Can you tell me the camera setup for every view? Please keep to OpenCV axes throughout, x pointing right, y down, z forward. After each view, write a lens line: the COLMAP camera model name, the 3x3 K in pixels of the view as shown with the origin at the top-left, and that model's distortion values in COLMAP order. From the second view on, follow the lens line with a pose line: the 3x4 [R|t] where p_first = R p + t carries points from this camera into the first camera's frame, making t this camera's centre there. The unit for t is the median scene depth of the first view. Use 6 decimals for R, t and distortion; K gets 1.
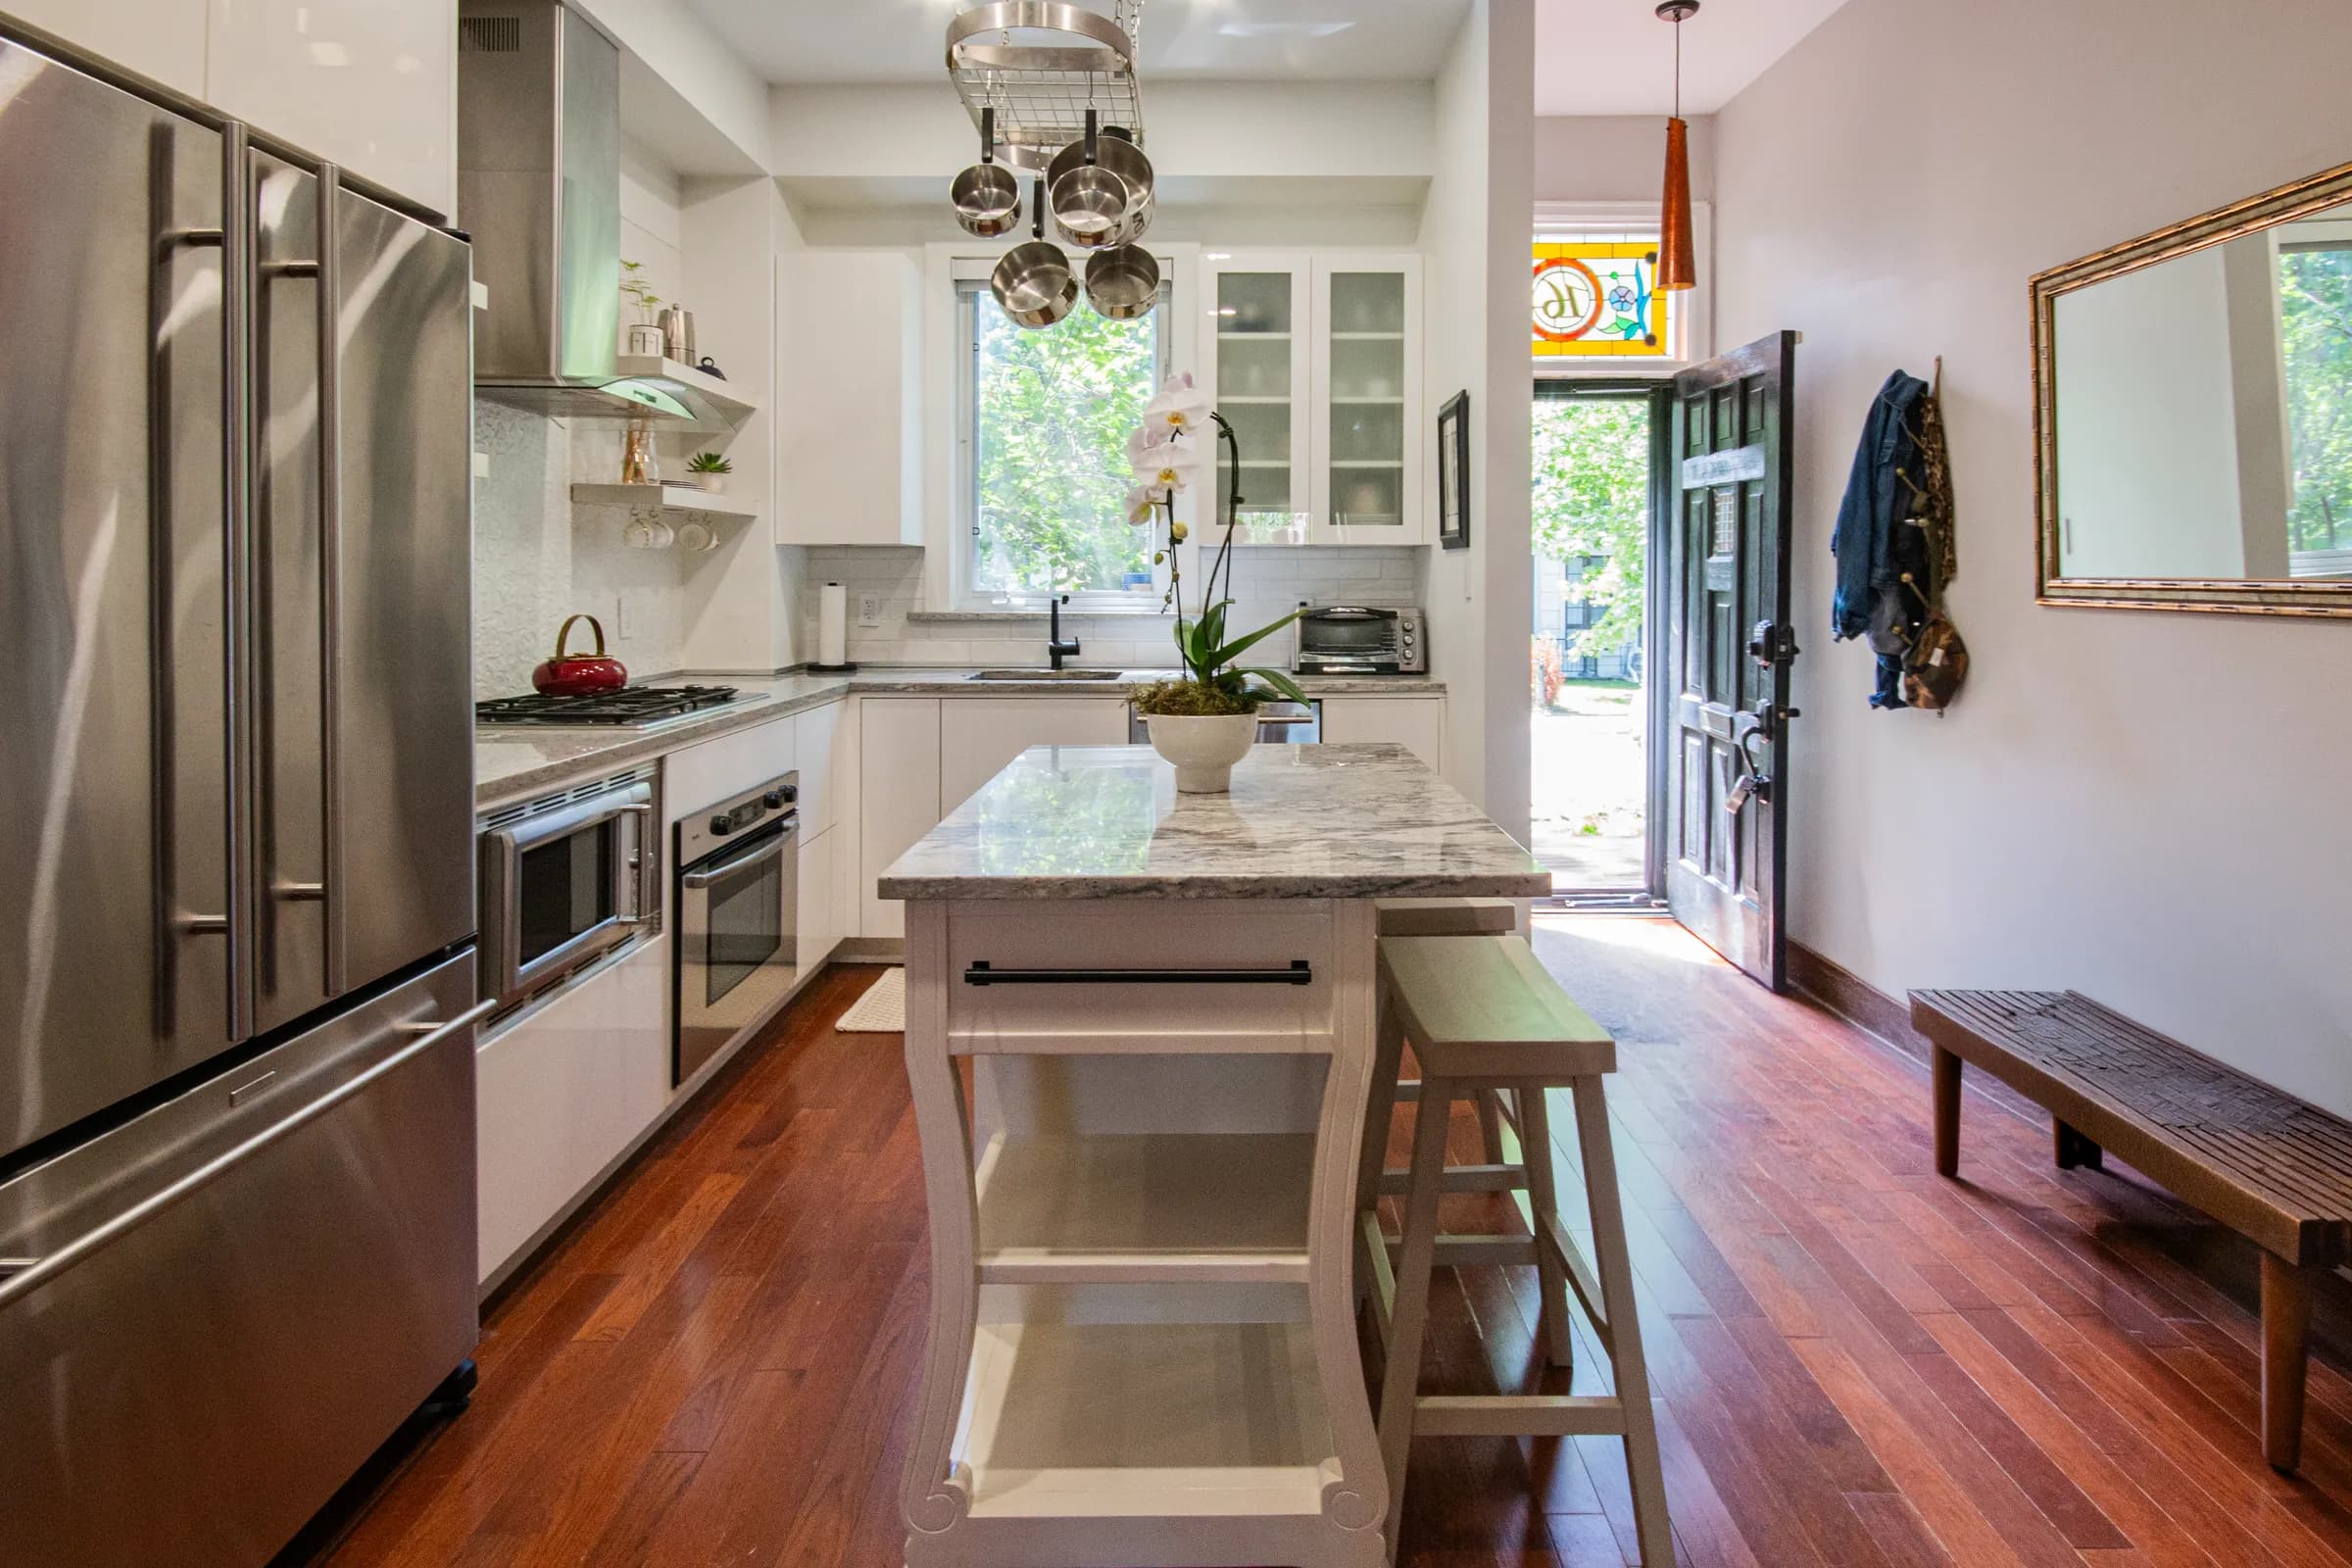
lens RADIAL K [[1235.7, 0, 1176.0], [0, 1235.7, 784.0], [0, 0, 1]] dist [0.000891, 0.000453]
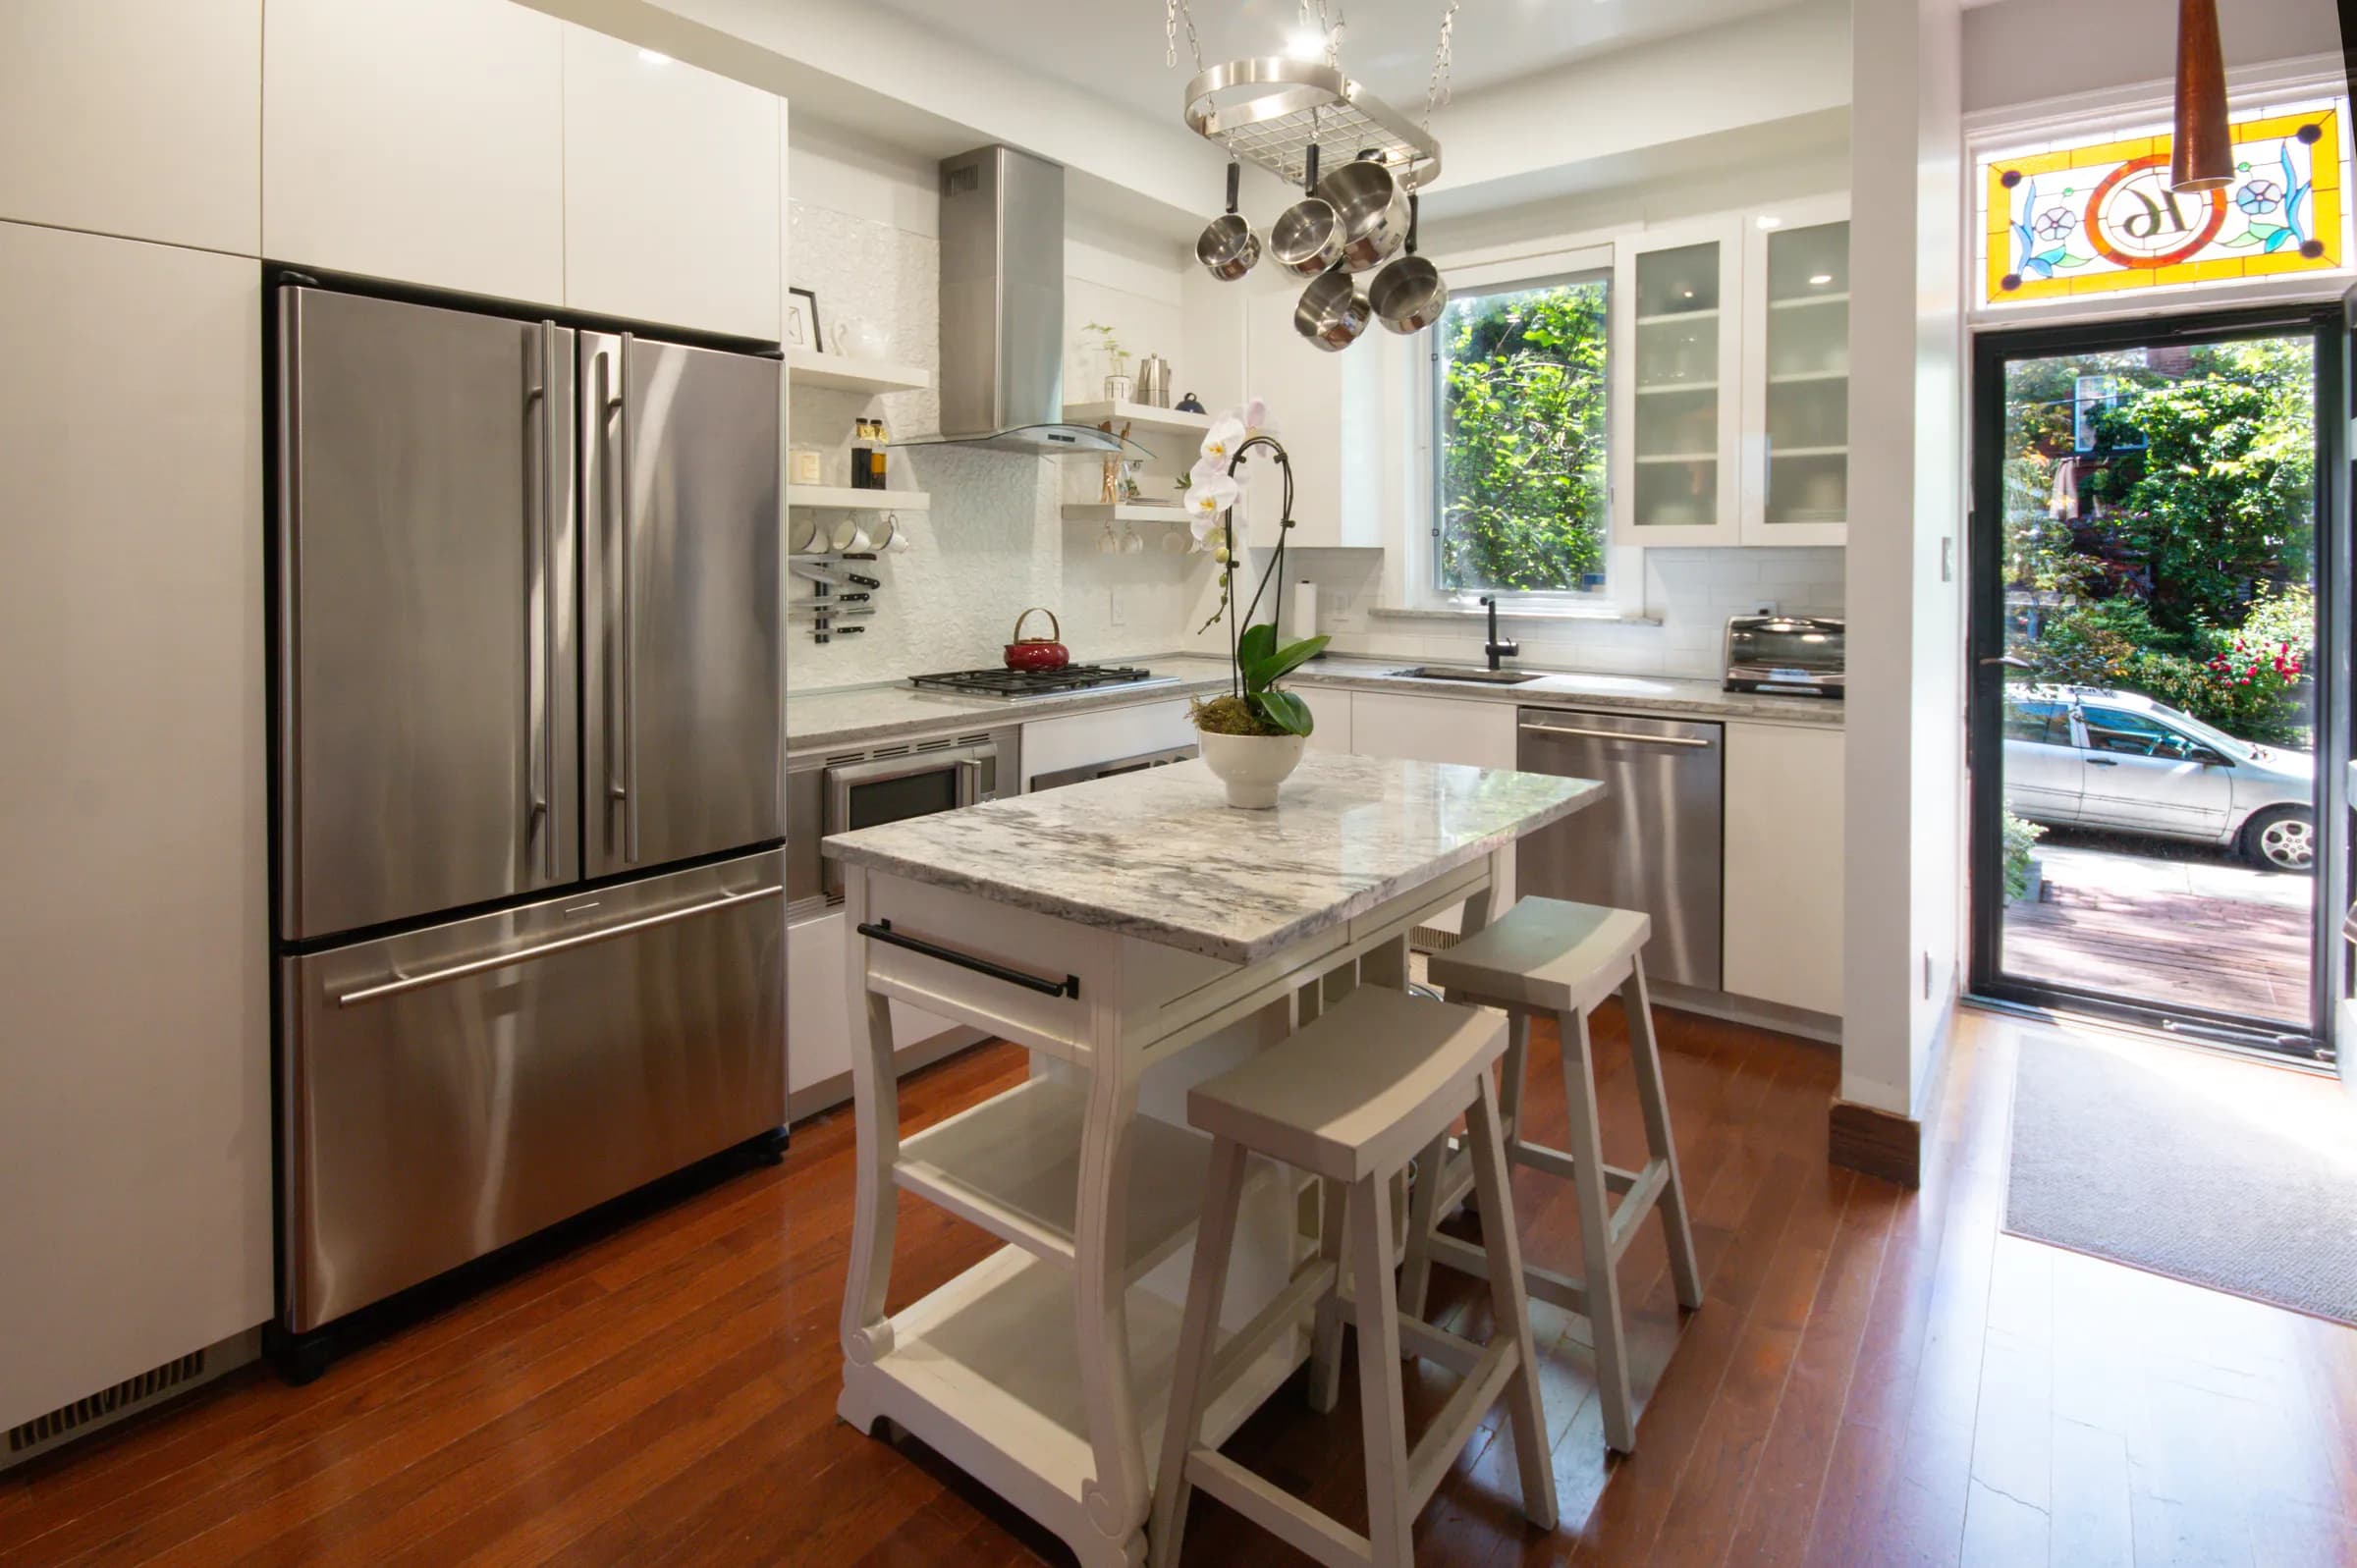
lens RADIAL K [[1135.3, 0, 1182.2], [0, 1135.3, 766.0], [0, 0, 1]] dist [0.035995, -0.024719]
pose [[0.796015, 0.110407, -0.595122, 0.312091], [-0.101244, 0.993658, 0.048922, -0.039272], [0.596749, 0.021310, 0.802145, 0.115891]]
